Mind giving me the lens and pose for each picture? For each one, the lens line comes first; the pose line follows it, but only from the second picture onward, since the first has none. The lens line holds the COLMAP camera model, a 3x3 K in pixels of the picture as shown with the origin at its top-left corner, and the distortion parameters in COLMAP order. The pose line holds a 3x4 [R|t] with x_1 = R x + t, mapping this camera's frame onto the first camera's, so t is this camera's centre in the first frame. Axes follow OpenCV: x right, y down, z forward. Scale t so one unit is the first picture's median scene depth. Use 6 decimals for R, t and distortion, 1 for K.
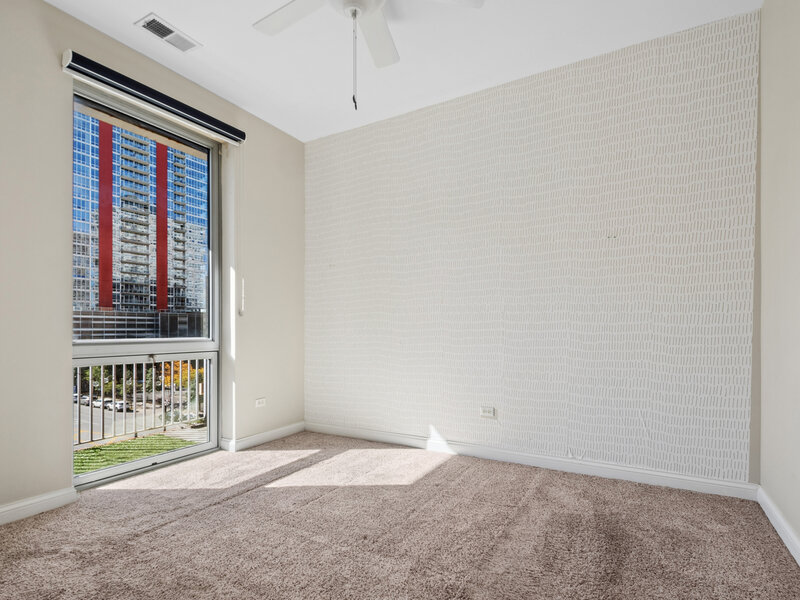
lens RADIAL K [[414.7, 0, 403.1], [0, 414.7, 328.1], [0, 0, 1]] dist [0.000565, -0.000073]
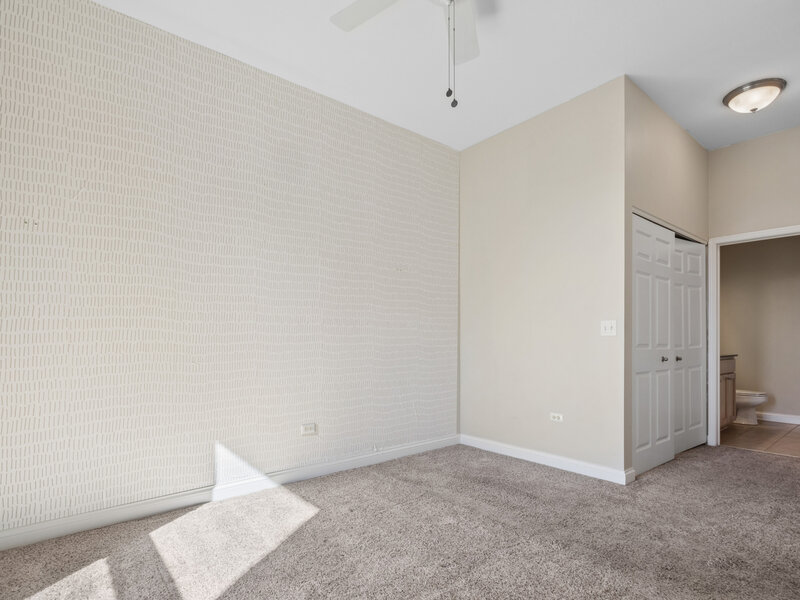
lens RADIAL K [[422.3, 0, 402.8], [0, 422.3, 337.4], [0, 0, 1]] dist [-0.002498, -0.000743]
pose [[0.356317, 0.005623, 0.934348, -0.636475], [-0.001515, 0.999984, -0.005441, -0.002937], [-0.934364, 0.000523, 0.356320, 0.464971]]
